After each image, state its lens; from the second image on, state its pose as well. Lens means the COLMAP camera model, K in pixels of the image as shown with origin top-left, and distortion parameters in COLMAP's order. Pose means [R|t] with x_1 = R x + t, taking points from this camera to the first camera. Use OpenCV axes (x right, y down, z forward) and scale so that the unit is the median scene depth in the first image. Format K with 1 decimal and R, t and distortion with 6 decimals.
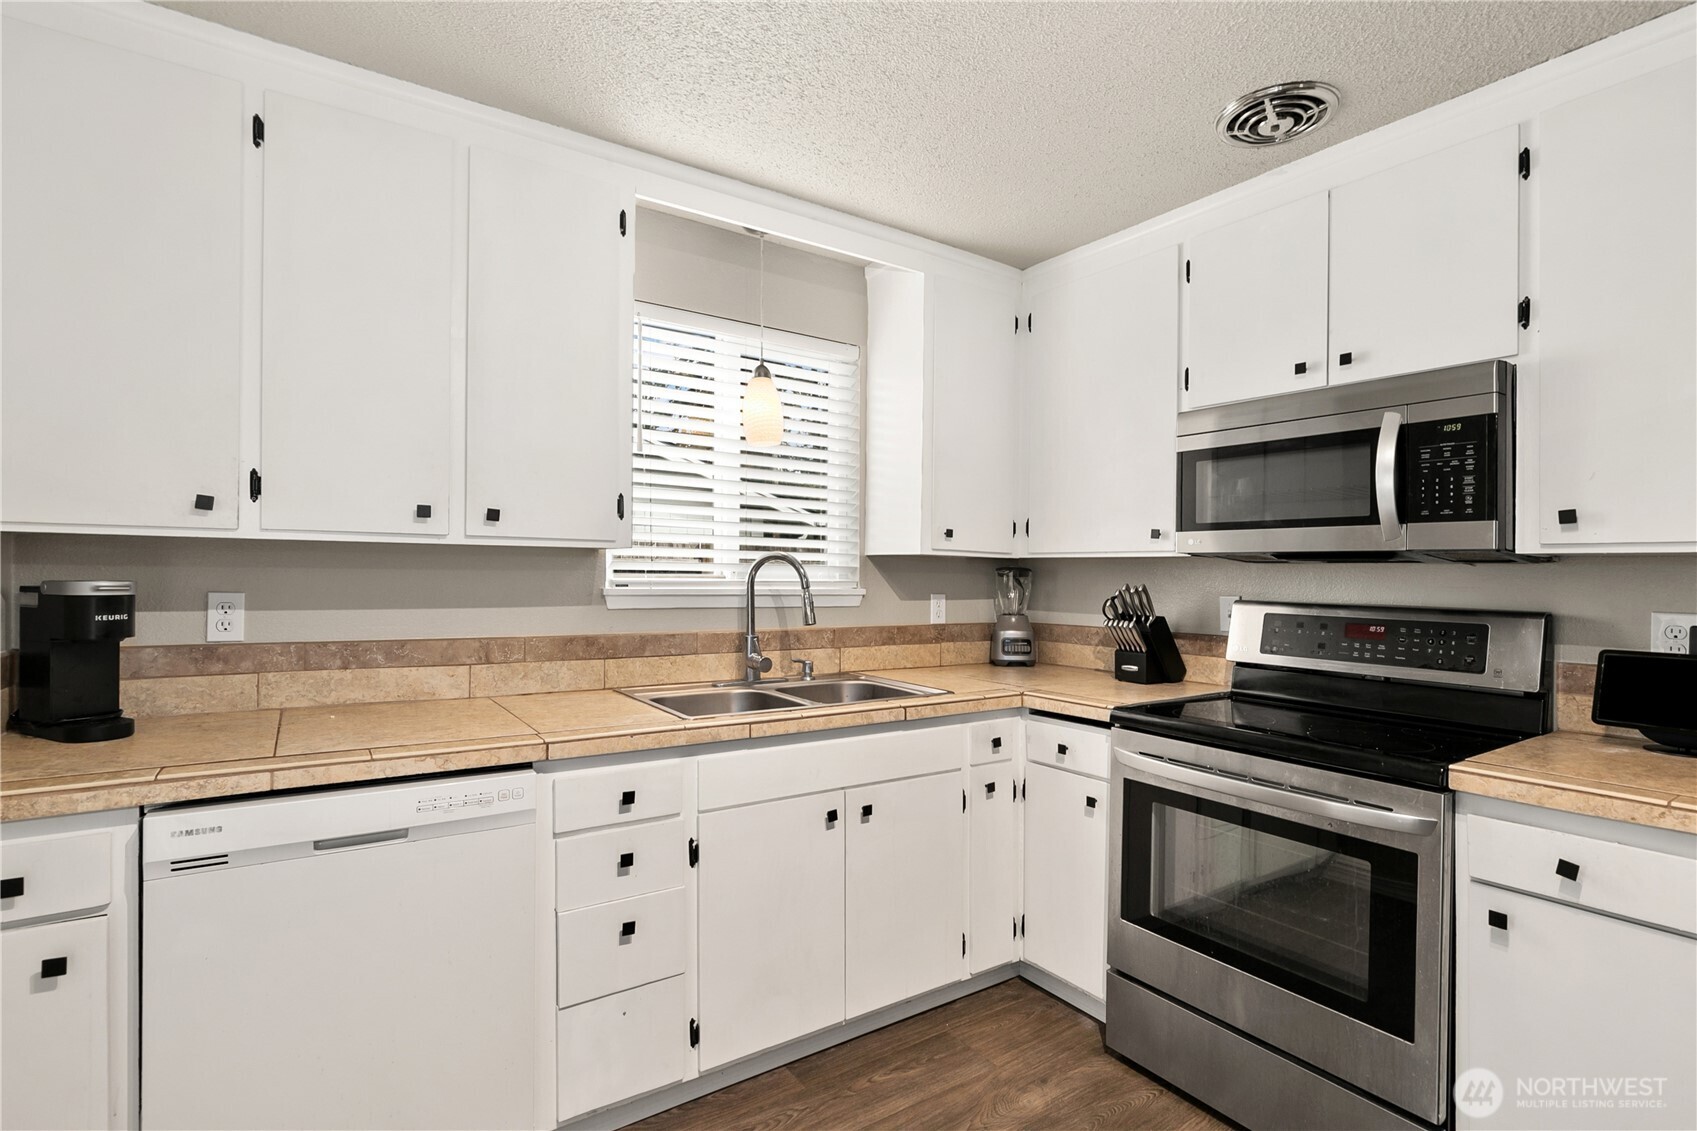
lens RADIAL K [[796.7, 0, 847.7], [0, 796.7, 576.6], [0, 0, 1]] dist [-0.007304, -0.000233]
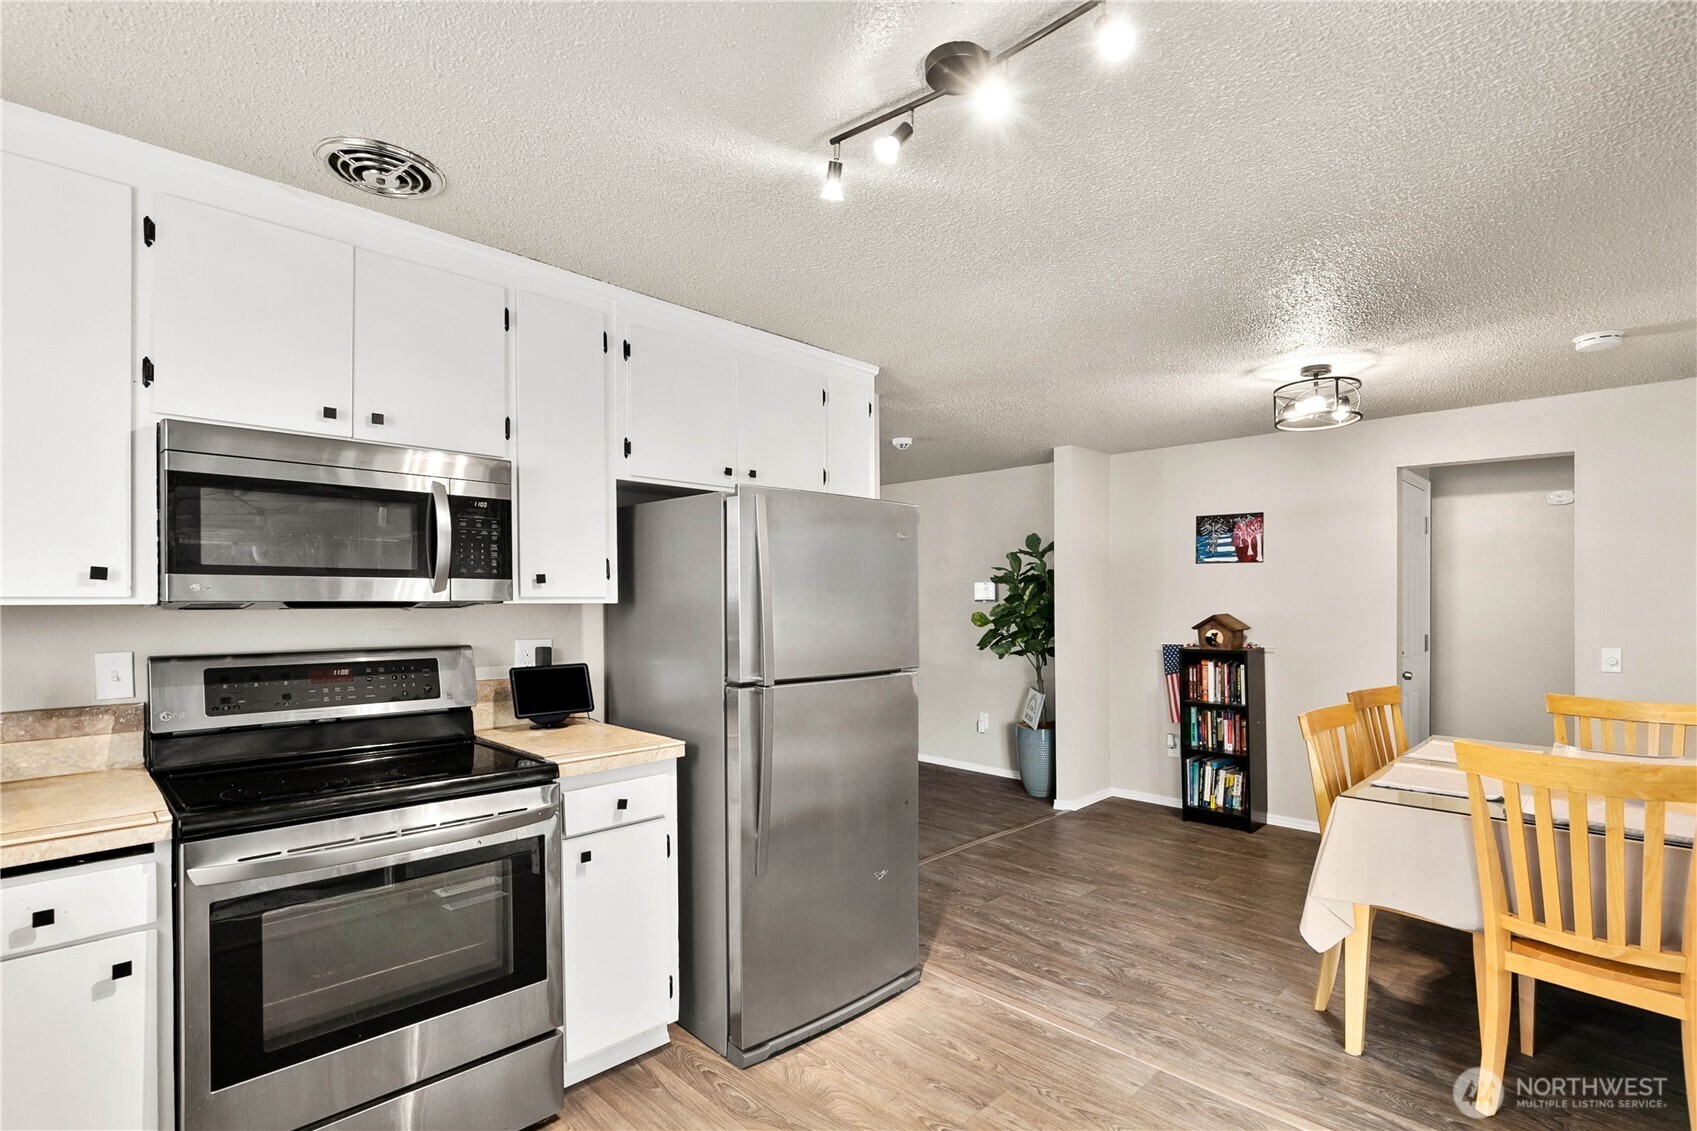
lens RADIAL K [[796.7, 0, 862.8], [0, 796.7, 587.7], [0, 0, 1]] dist [-0.007304, -0.000233]
pose [[-0.178460, -0.000928, 0.983947, -0.564067], [0.003390, 0.999993, 0.001558, -0.051993], [-0.983941, 0.003614, -0.178455, 0.592096]]
